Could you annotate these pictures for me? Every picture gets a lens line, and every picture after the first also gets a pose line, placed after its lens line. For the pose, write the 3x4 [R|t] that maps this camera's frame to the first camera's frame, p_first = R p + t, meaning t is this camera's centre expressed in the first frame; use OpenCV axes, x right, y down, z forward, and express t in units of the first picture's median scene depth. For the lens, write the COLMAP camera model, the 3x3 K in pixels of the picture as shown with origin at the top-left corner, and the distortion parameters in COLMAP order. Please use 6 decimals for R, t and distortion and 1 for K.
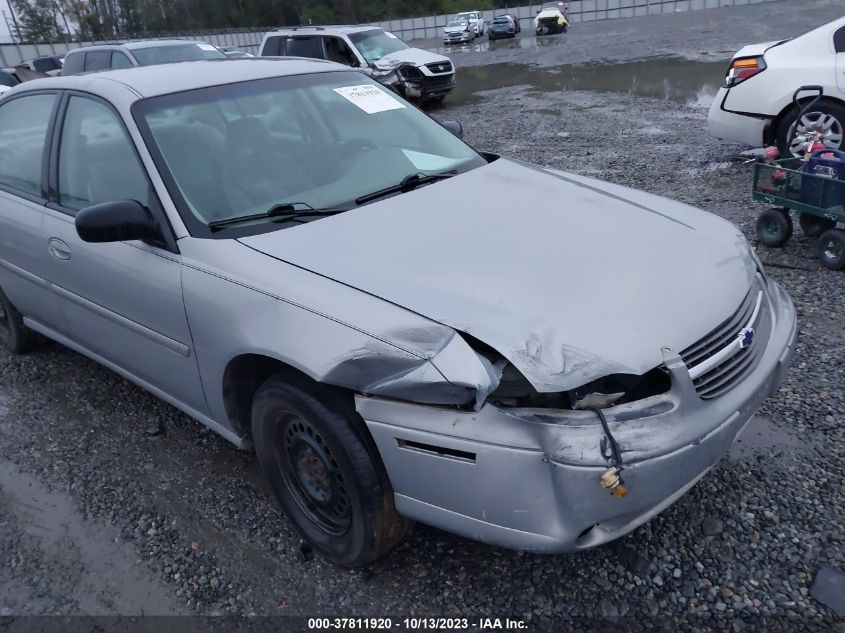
lens RADIAL K [[677.3, 0, 427.2], [0, 677.3, 311.3], [0, 0, 1]] dist [0.019435, -0.017521]
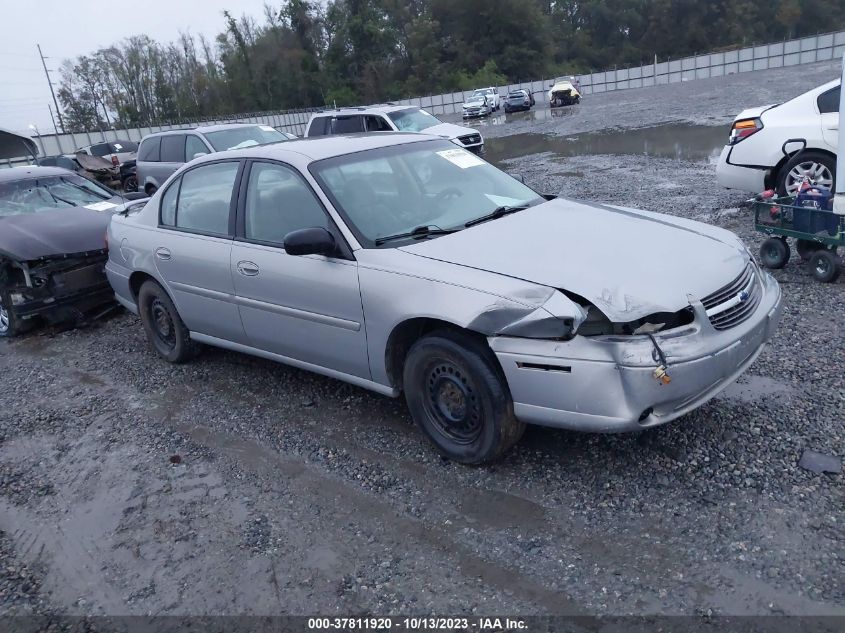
lens RADIAL K [[677.3, 0, 414.5], [0, 677.3, 314.6], [0, 0, 1]] dist [0.019435, -0.017521]
pose [[0.998746, -0.023950, -0.043958, -0.159340], [0.019661, 0.995232, -0.095534, 0.168062], [0.046037, 0.094550, 0.994455, -0.433276]]
